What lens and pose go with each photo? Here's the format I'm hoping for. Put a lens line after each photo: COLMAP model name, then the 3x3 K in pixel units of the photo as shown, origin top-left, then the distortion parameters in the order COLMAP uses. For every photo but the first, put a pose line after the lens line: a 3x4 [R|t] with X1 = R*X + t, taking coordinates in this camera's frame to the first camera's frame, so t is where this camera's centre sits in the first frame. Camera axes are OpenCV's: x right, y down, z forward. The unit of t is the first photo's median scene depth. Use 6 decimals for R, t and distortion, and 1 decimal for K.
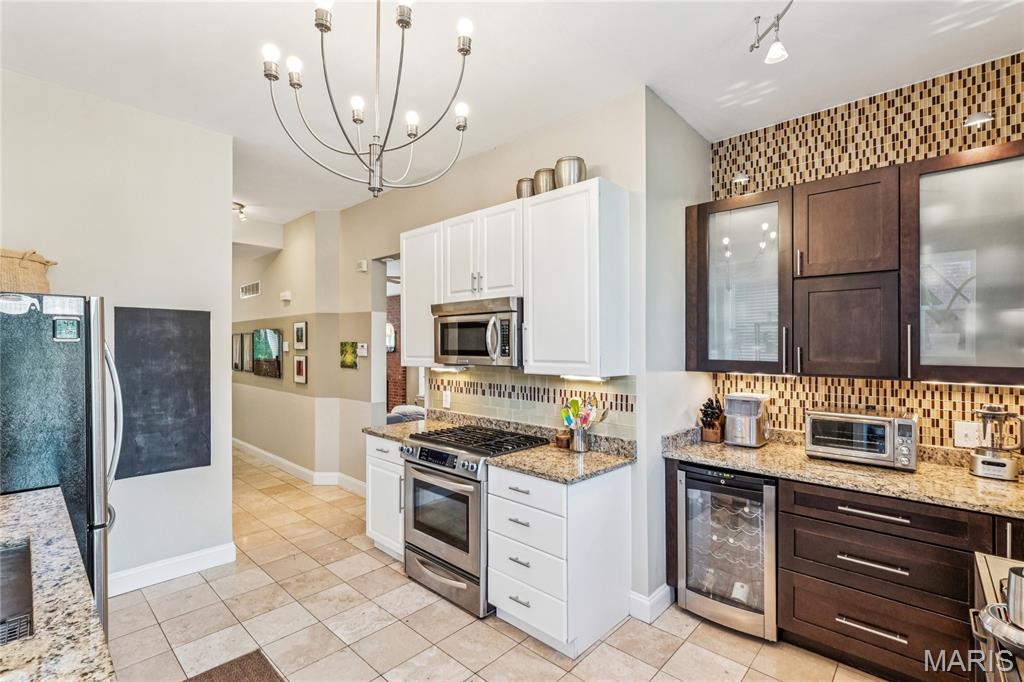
lens RADIAL K [[462.0, 0, 509.4], [0, 462.0, 347.4], [0, 0, 1]] dist [-0.000494, 0.000415]
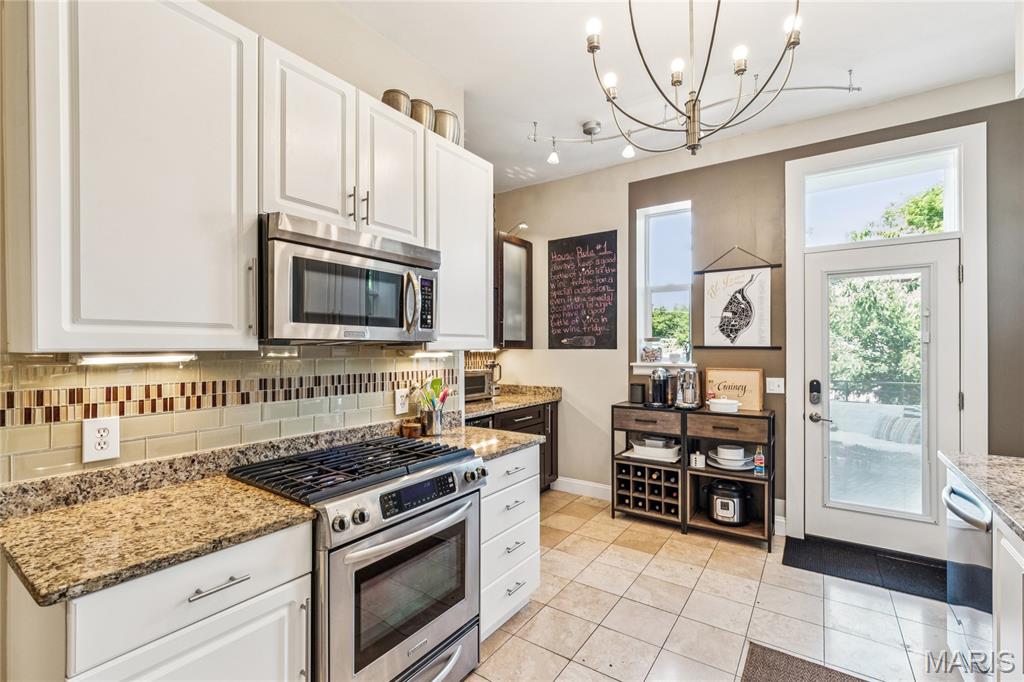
lens RADIAL K [[462.0, 0, 508.0], [0, 462.0, 343.2], [0, 0, 1]] dist [-0.000494, 0.000415]
pose [[-0.151895, 0.005226, 0.988383, -0.653062], [-0.002097, 0.999982, -0.005610, 0.040108], [-0.988394, -0.002925, -0.151882, 0.834268]]
